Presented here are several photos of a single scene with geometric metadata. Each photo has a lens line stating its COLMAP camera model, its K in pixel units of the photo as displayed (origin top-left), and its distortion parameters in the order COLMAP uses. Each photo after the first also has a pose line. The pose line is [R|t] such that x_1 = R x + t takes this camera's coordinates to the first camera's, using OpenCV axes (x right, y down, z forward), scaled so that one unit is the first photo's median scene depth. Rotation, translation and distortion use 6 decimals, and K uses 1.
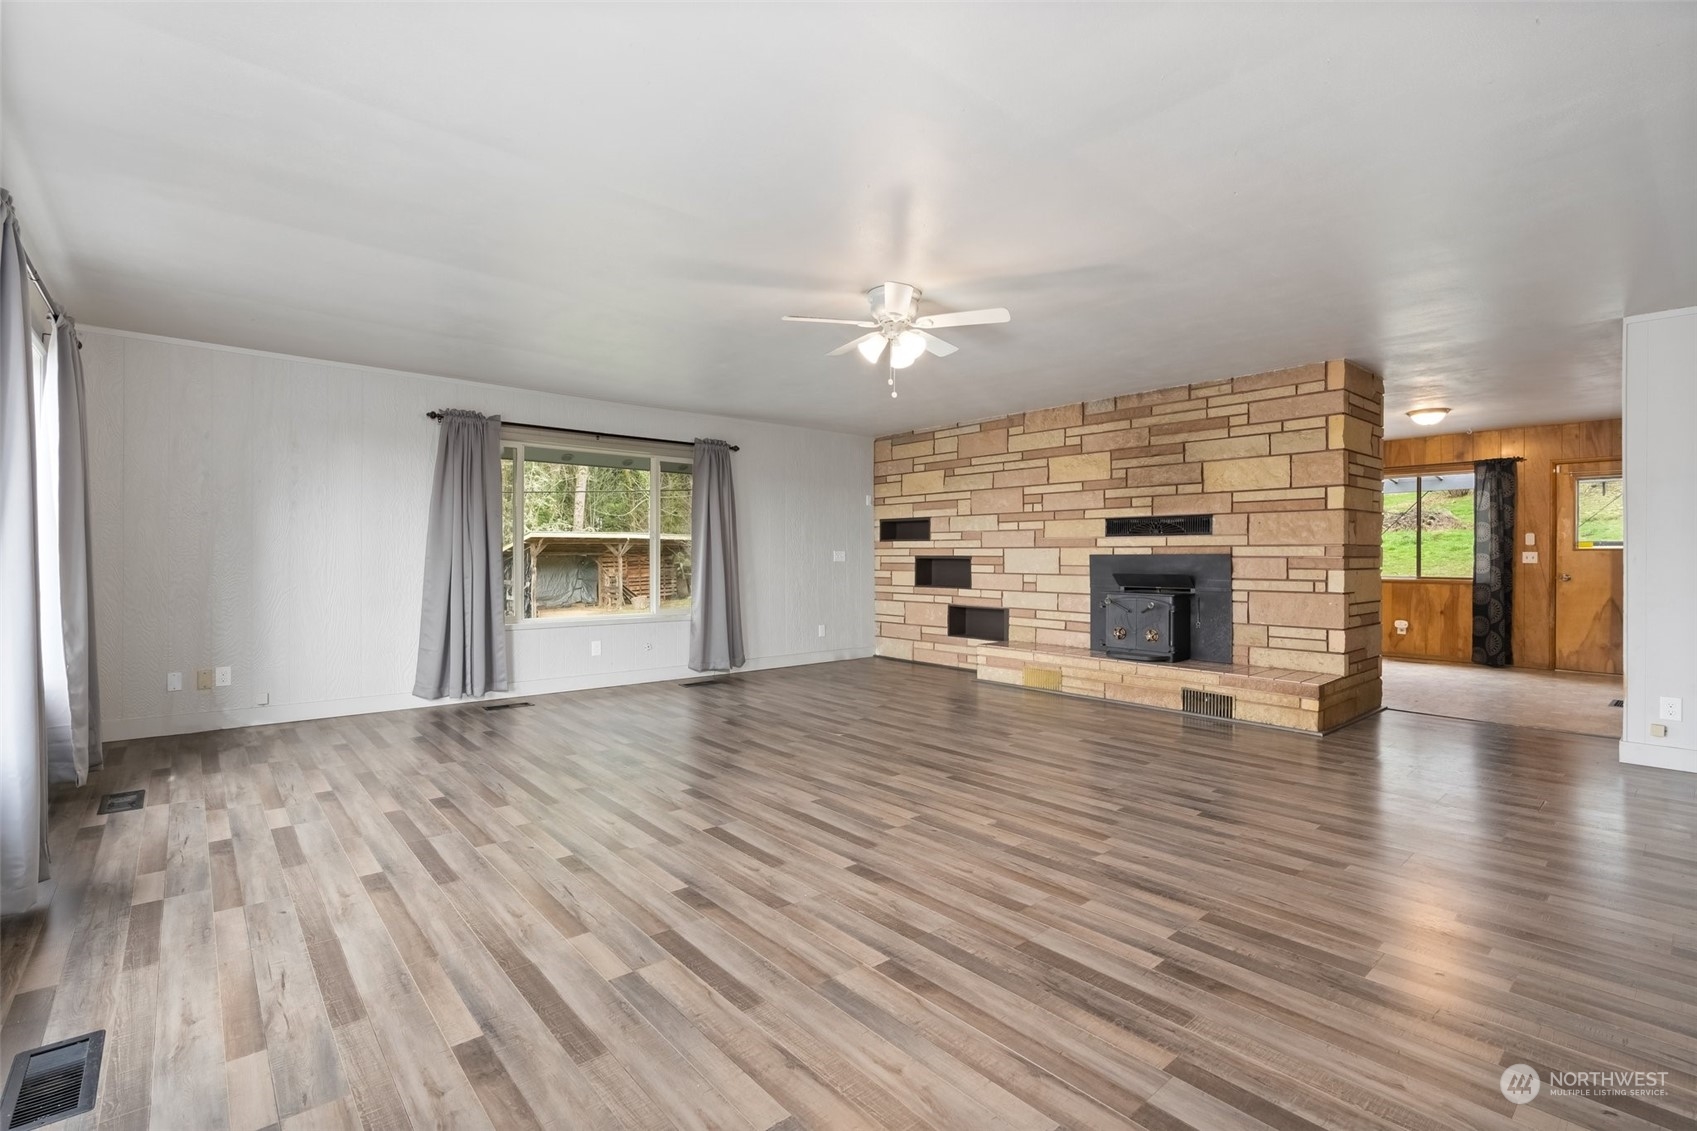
lens RADIAL K [[764.8, 0, 844.7], [0, 764.8, 550.4], [0, 0, 1]] dist [-0.011070, 0.003639]
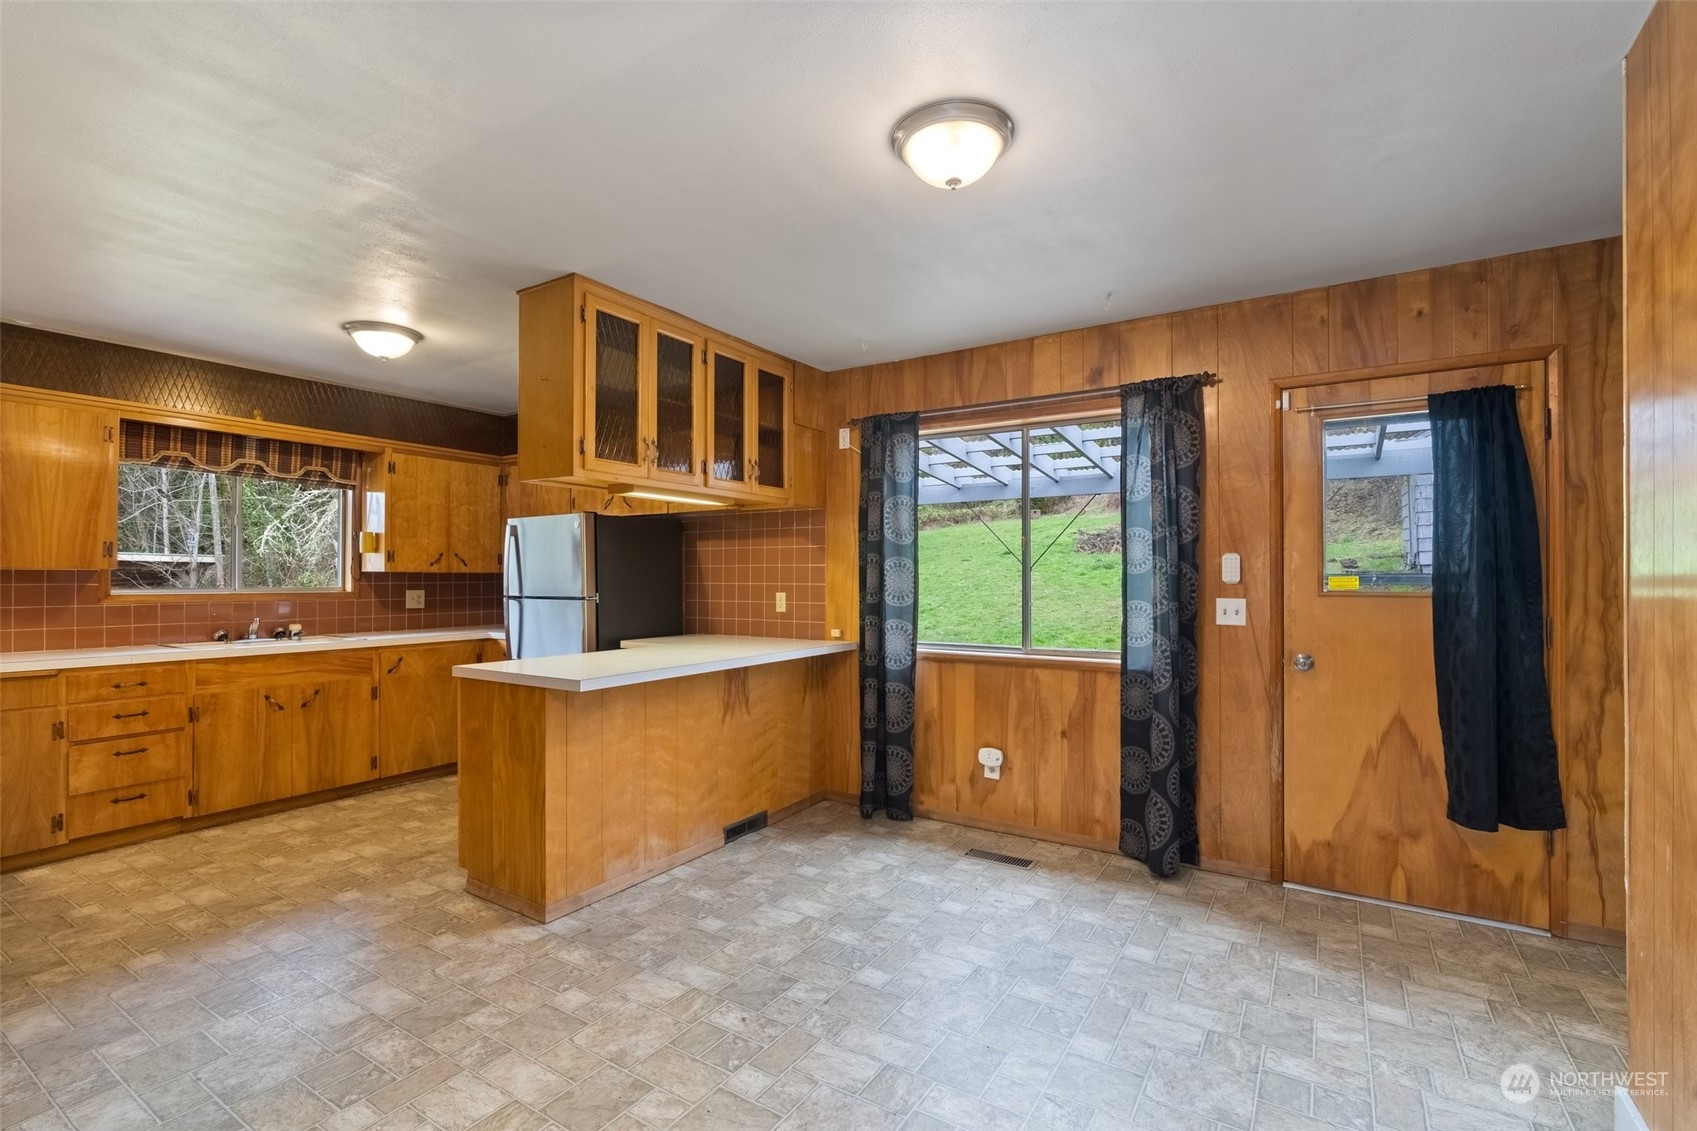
lens RADIAL K [[764.8, 0, 845.0], [0, 764.8, 570.6], [0, 0, 1]] dist [-0.011070, 0.003639]
pose [[0.958588, -0.000398, 0.284795, 0.577416], [0.002141, 0.999981, -0.005806, -0.011357], [-0.284788, 0.006175, 0.958571, 0.656636]]
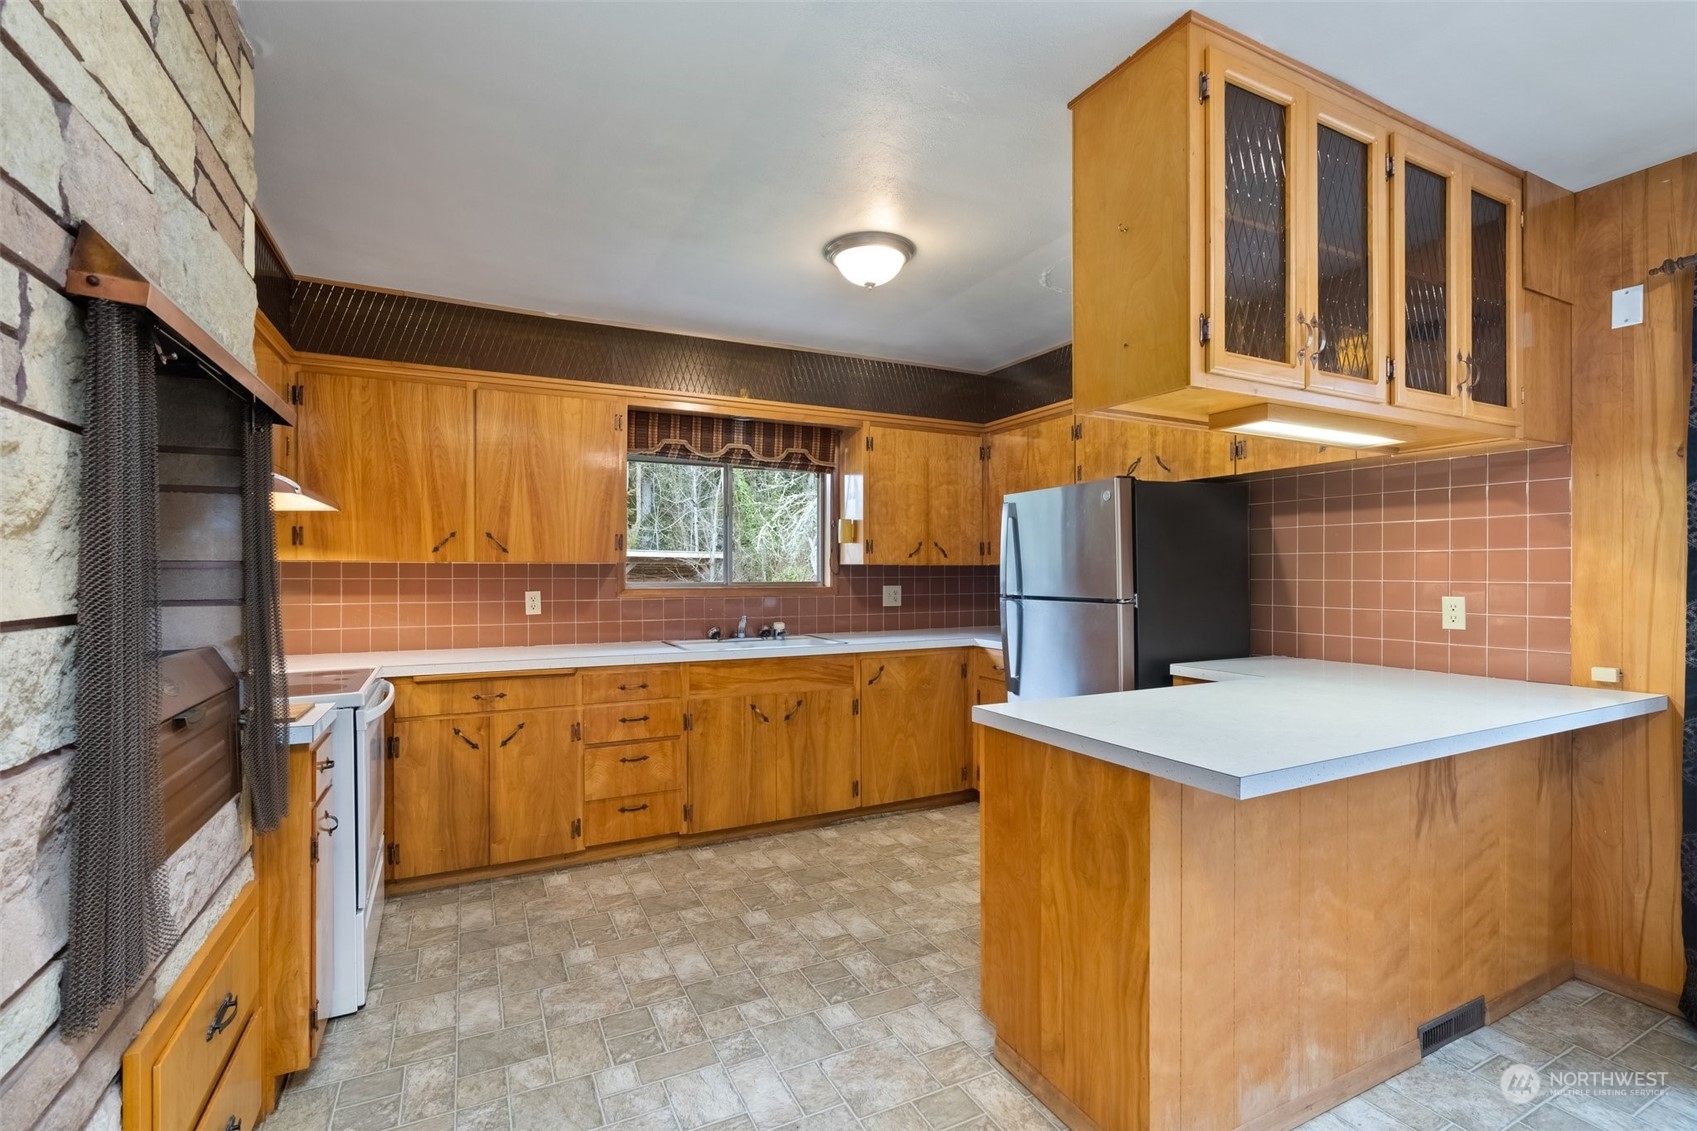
lens RADIAL K [[764.8, 0, 848.8], [0, 764.8, 570.8], [0, 0, 1]] dist [-0.011070, 0.003639]
pose [[0.969059, -0.003681, -0.246800, 0.516729], [0.004320, 0.999989, 0.002048, -0.011543], [0.246790, -0.003051, 0.969064, 0.836209]]
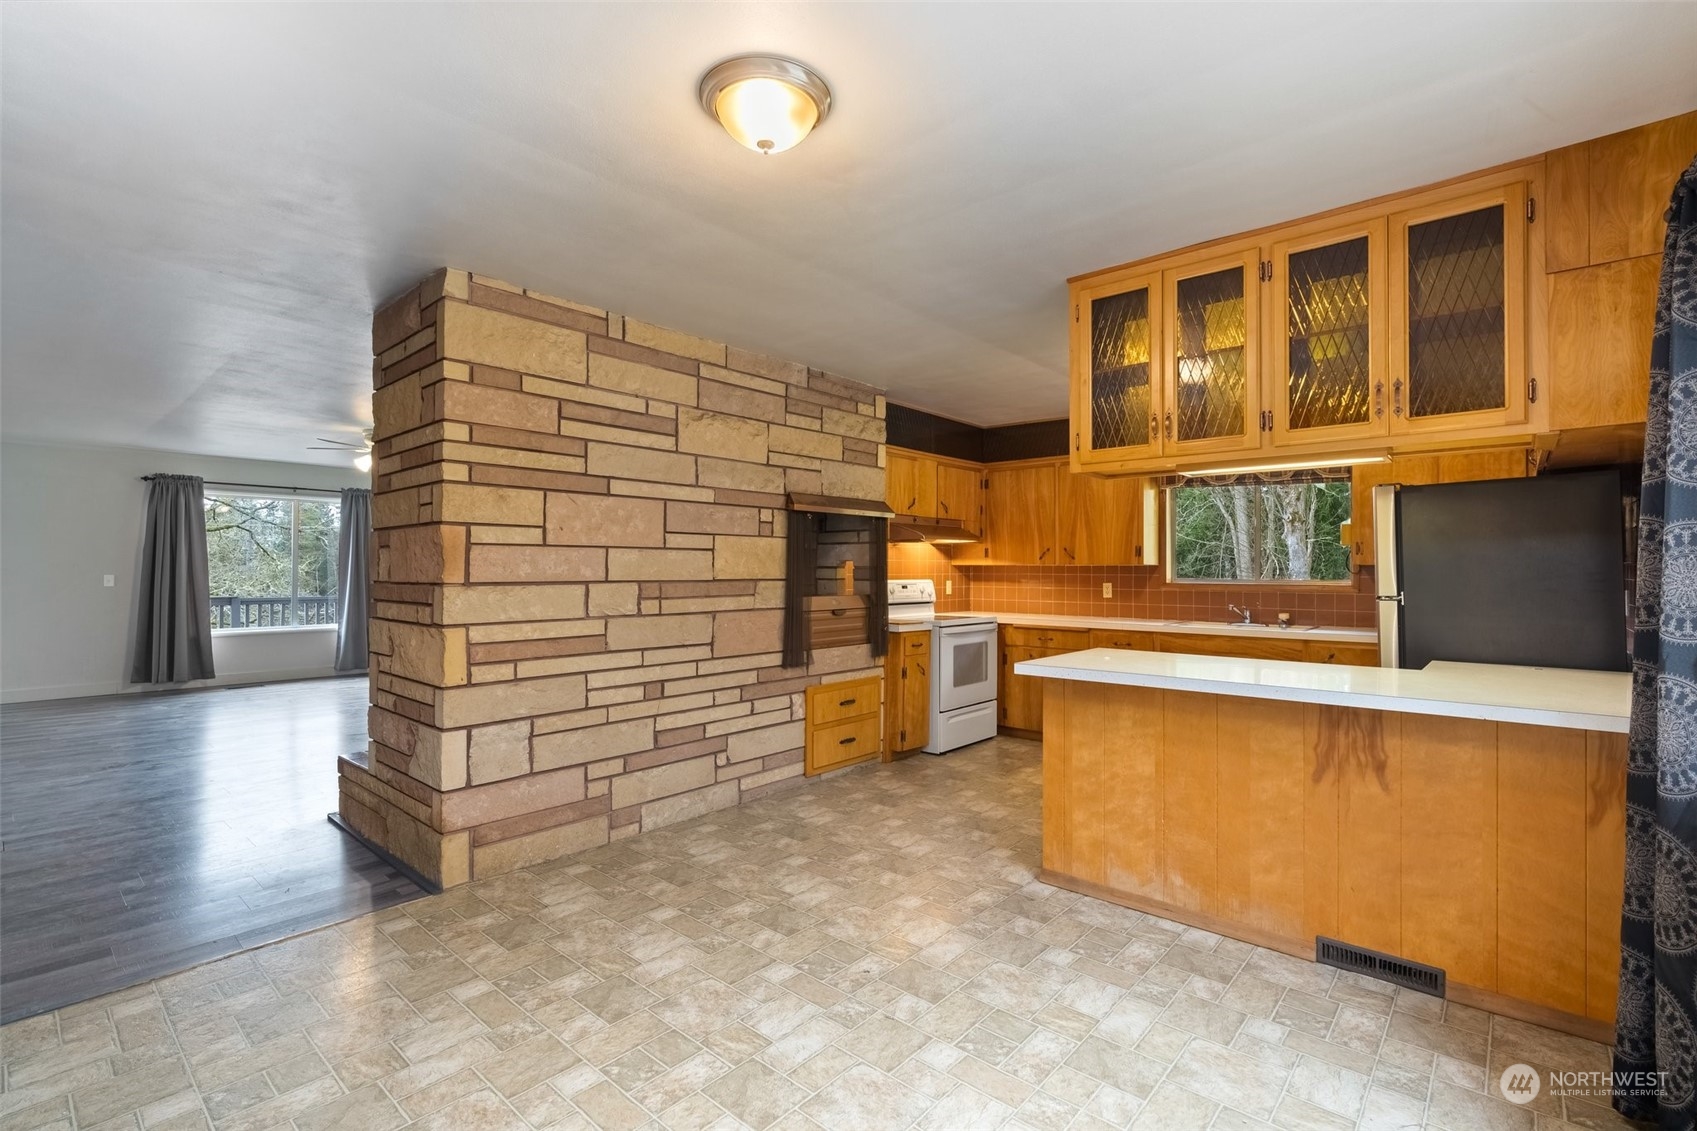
lens RADIAL K [[764.8, 0, 848.2], [0, 764.8, 560.1], [0, 0, 1]] dist [-0.011070, 0.003639]
pose [[0.137093, -0.015919, -0.990430, 0.936279], [0.001620, 0.999873, -0.015847, -0.009583], [0.990557, 0.000568, 0.137101, 0.892171]]
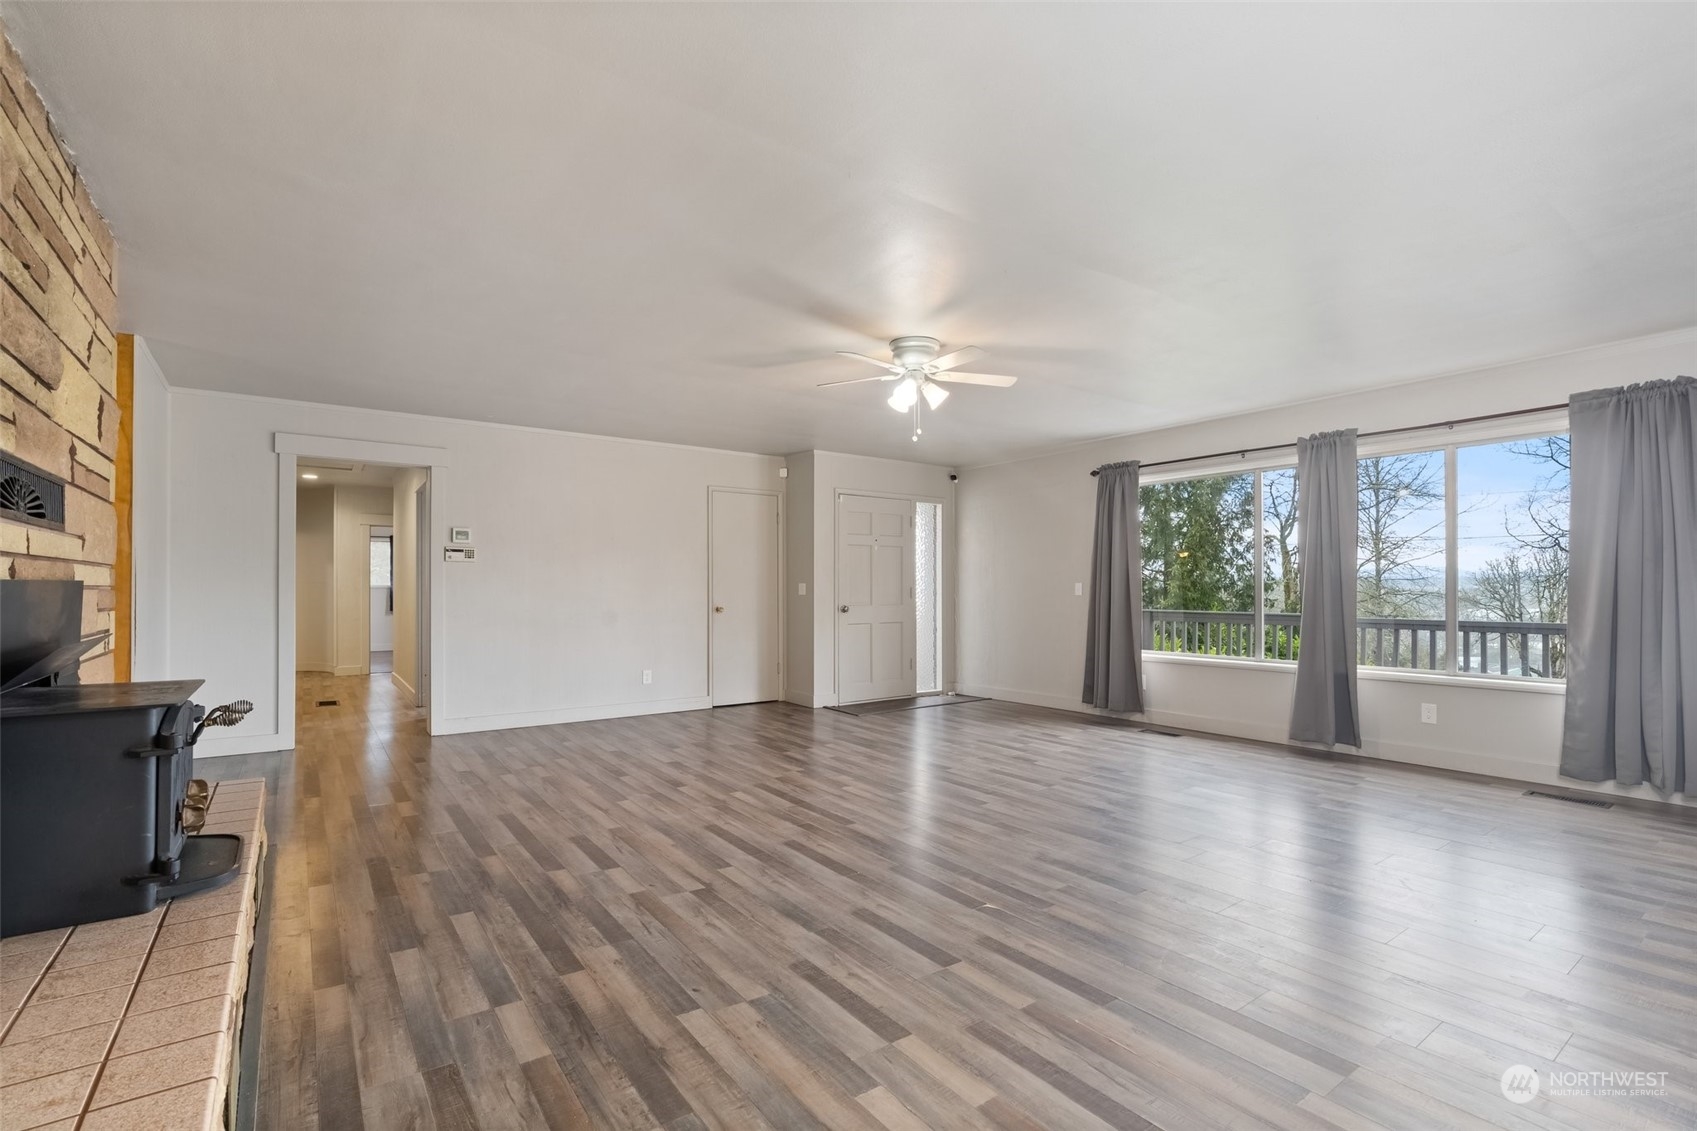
lens RADIAL K [[764.8, 0, 857.2], [0, 764.8, 578.9], [0, 0, 1]] dist [-0.011070, 0.003639]
pose [[-0.997105, -0.003353, 0.075964, 0.031198], [-0.004722, 0.999830, -0.017844, 0.005652], [-0.075891, -0.018151, -0.996951, 1.016947]]
